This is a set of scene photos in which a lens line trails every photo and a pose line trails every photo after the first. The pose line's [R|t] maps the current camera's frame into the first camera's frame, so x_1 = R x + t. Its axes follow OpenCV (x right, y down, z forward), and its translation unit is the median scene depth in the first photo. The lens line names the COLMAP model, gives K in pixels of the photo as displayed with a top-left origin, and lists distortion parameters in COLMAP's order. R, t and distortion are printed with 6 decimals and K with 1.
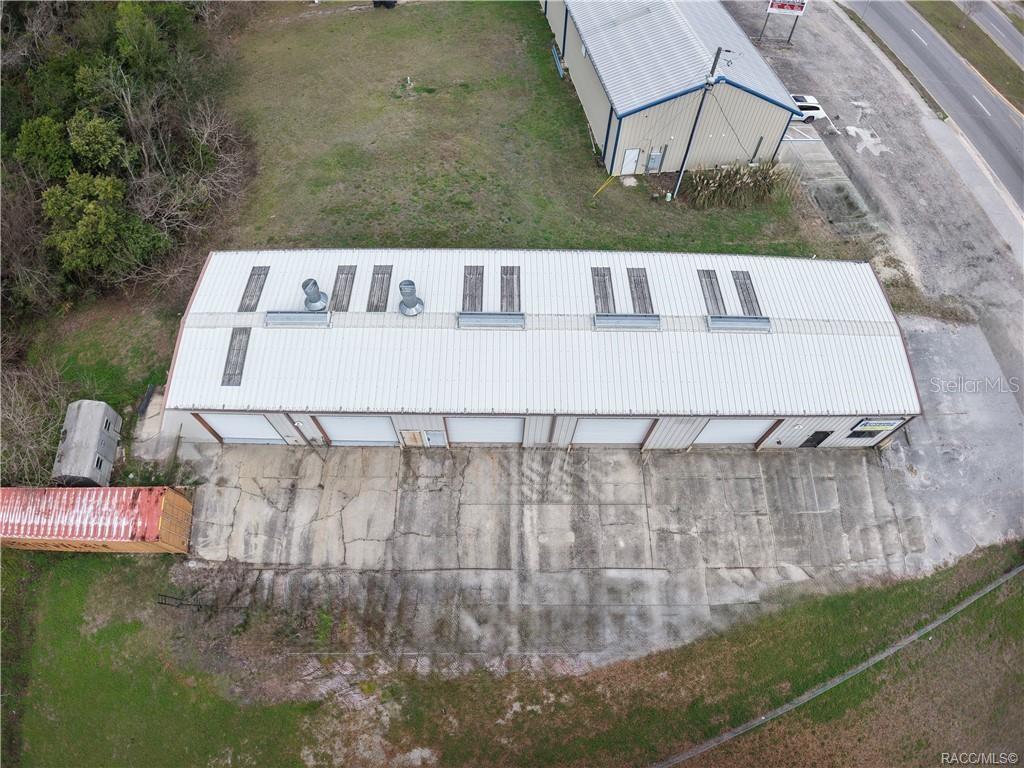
lens RADIAL K [[593.7, 0, 502.8], [0, 593.7, 399.6], [0, 0, 1]] dist [-0.170654, 0.015768]
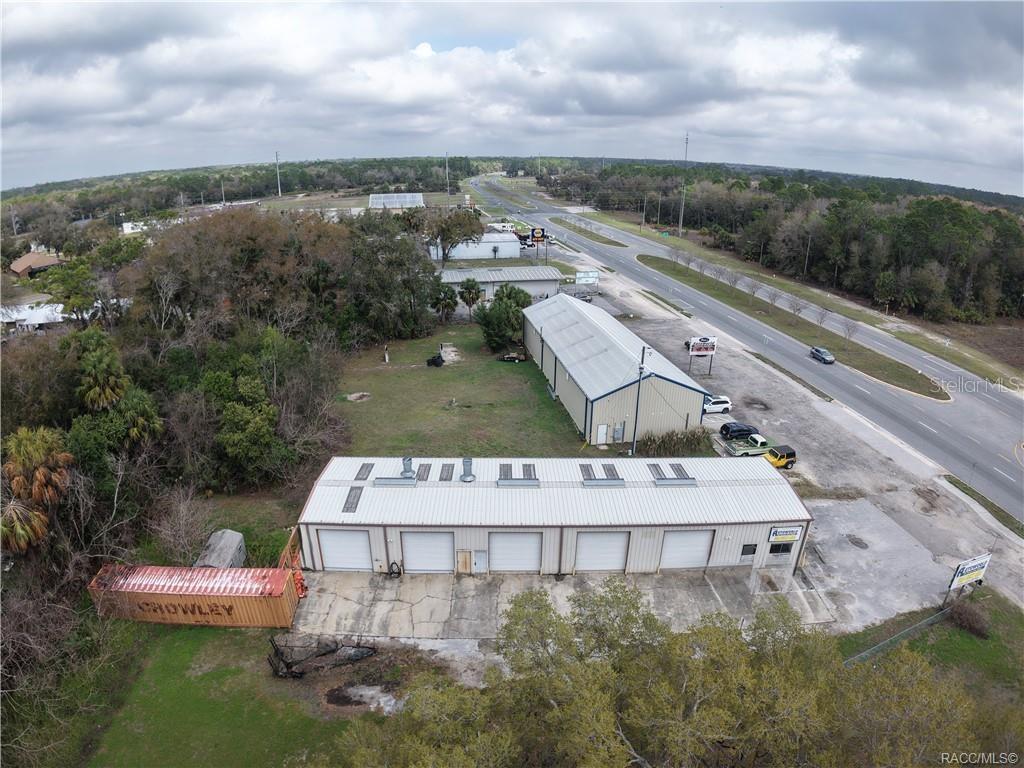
lens RADIAL K [[593.7, 0, 502.8], [0, 593.7, 386.8], [0, 0, 1]] dist [-0.170654, 0.015768]
pose [[0.999971, -0.005956, 0.004744, -0.065578], [0.007608, 0.755918, -0.654622, 0.693581], [0.000312, 0.654639, 0.755941, -0.365126]]
